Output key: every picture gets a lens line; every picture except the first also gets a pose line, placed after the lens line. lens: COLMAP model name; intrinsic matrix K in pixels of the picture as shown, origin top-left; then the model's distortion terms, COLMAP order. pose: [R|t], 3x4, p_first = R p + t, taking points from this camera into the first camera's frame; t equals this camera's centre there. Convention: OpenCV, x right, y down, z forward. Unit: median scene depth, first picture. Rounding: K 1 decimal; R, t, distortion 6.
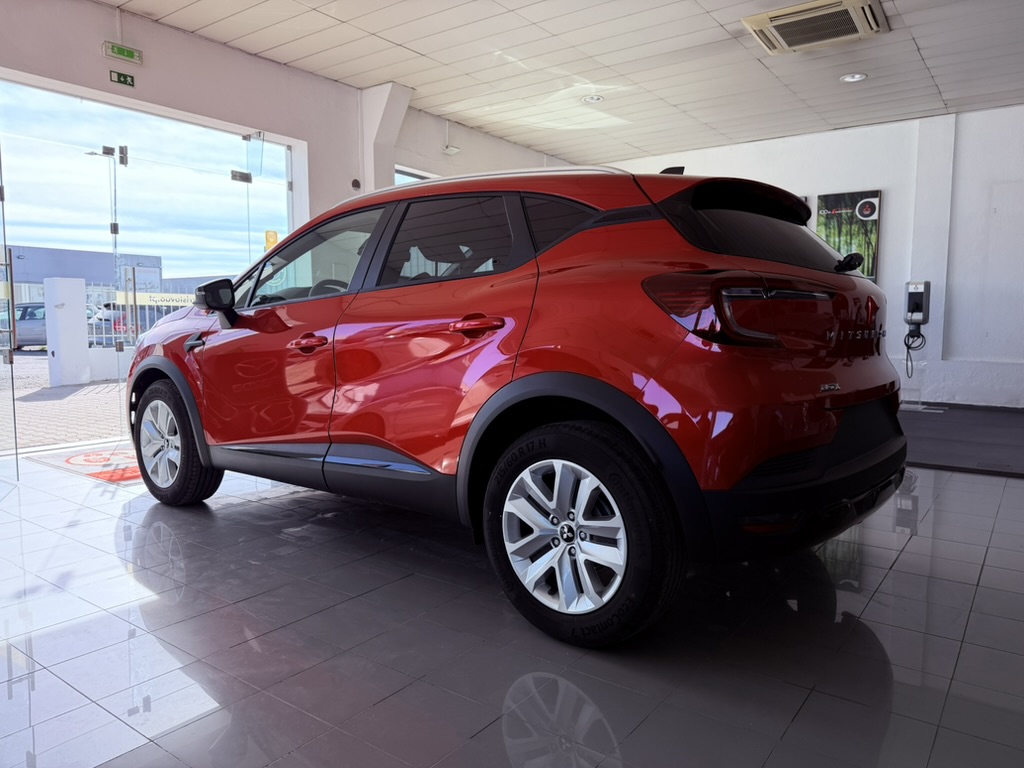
lens RADIAL K [[730.7, 0, 508.8], [0, 730.7, 386.8], [0, 0, 1]] dist [-0.000505, -0.010855]
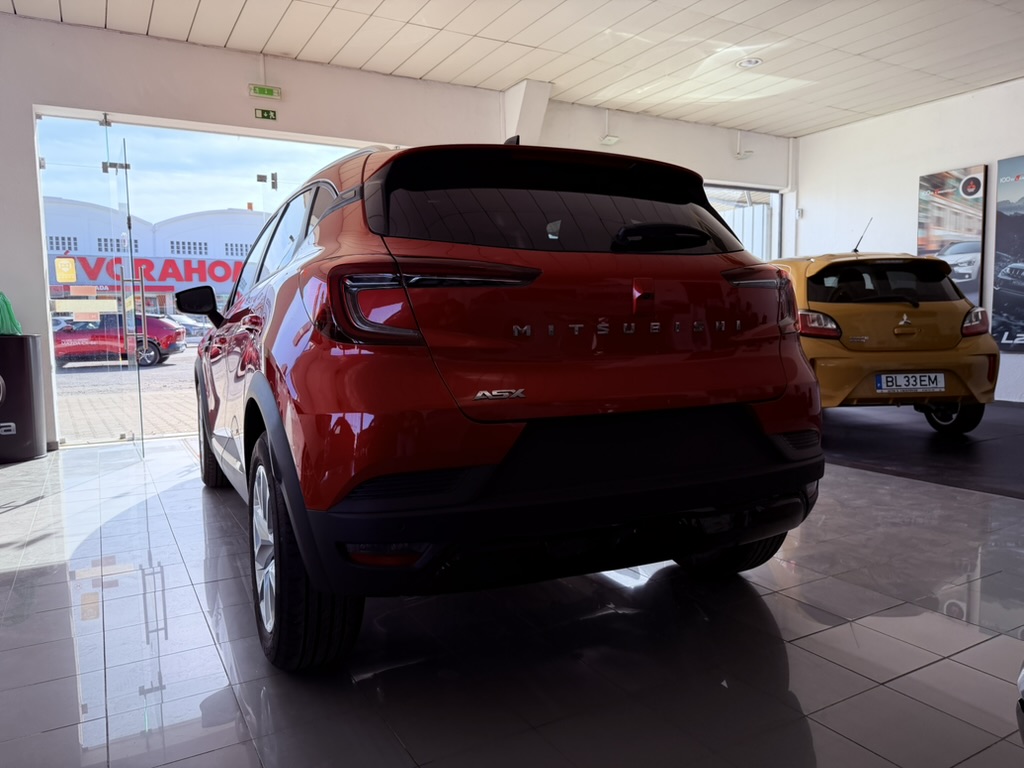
lens RADIAL K [[730.7, 0, 512.2], [0, 730.7, 382.8], [0, 0, 1]] dist [-0.000505, -0.010855]
pose [[0.917379, 0.008493, -0.397924, 0.245186], [-0.009125, 0.999958, 0.000306, -0.003667], [0.397910, 0.003350, 0.917418, 0.087180]]
